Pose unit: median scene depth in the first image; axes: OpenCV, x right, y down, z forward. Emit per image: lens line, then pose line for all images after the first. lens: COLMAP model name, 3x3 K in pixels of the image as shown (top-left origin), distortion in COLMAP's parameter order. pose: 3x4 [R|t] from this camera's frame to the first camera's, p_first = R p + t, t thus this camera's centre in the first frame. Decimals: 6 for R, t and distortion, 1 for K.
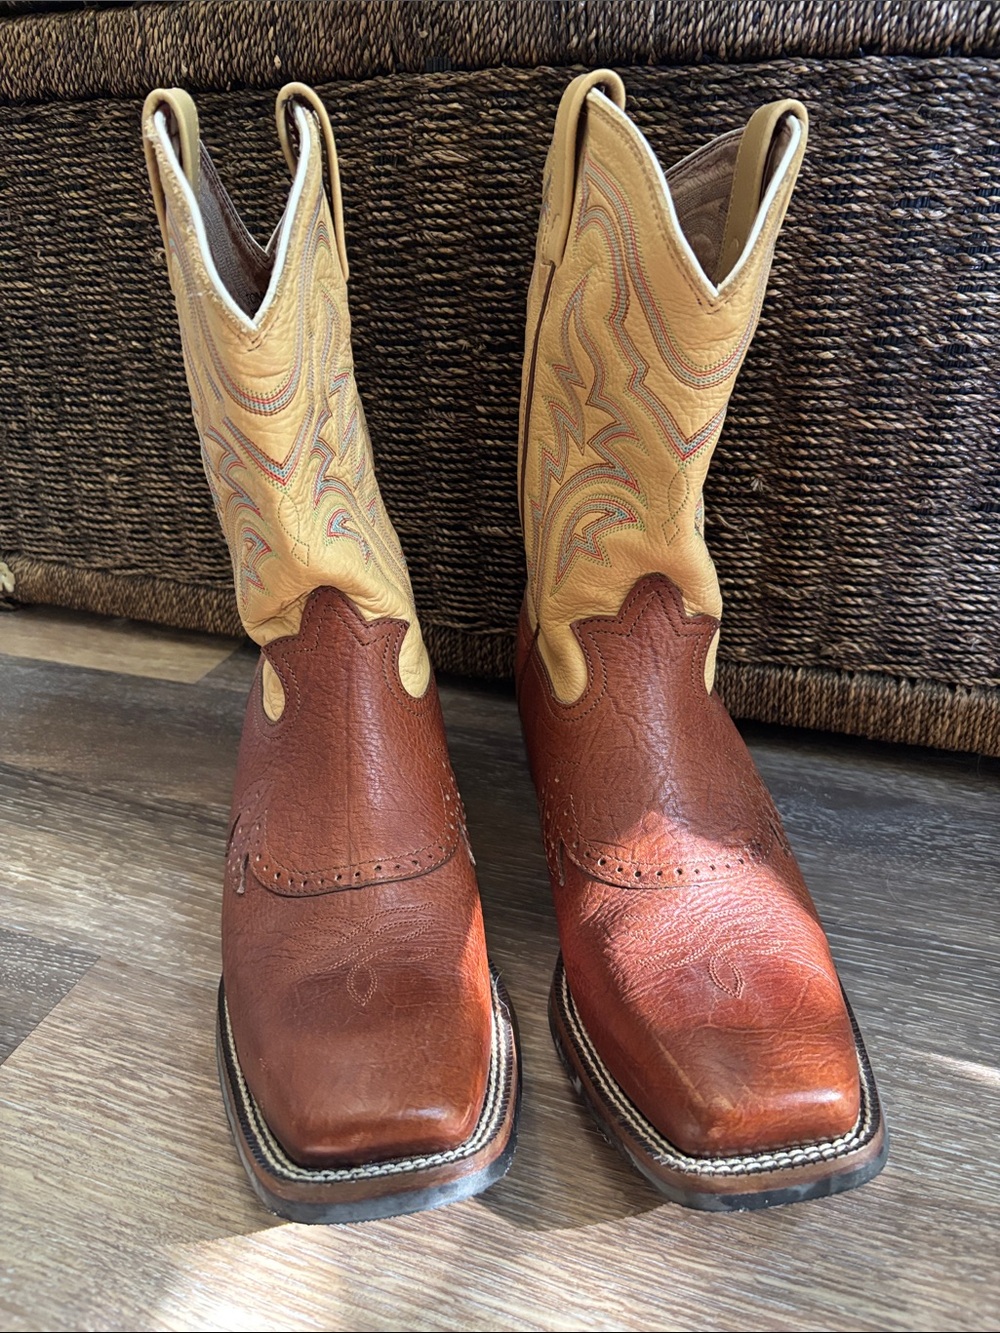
lens RADIAL K [[1098.2, 0, 503.8], [0, 1098.2, 675.6], [0, 0, 1]] dist [0.040687, -0.076058]
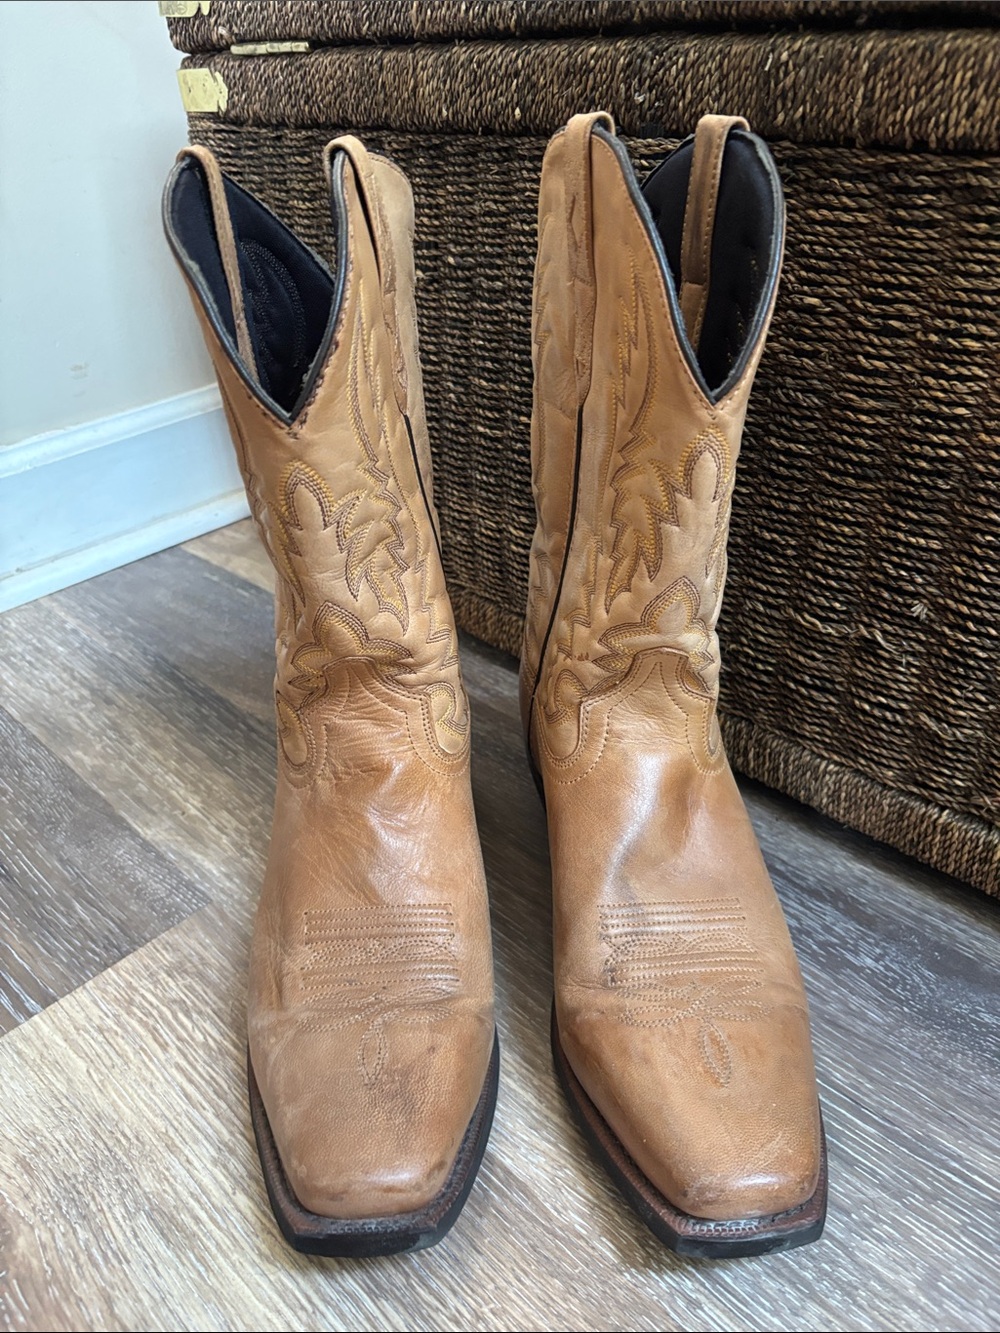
lens RADIAL K [[1098.2, 0, 498.9], [0, 1098.2, 671.9], [0, 0, 1]] dist [0.040687, -0.076058]
pose [[0.901043, 0.222667, -0.372210, 0.274687], [-0.189668, 0.974043, 0.123553, -0.174817], [0.390060, -0.040731, 0.919888, 0.031597]]
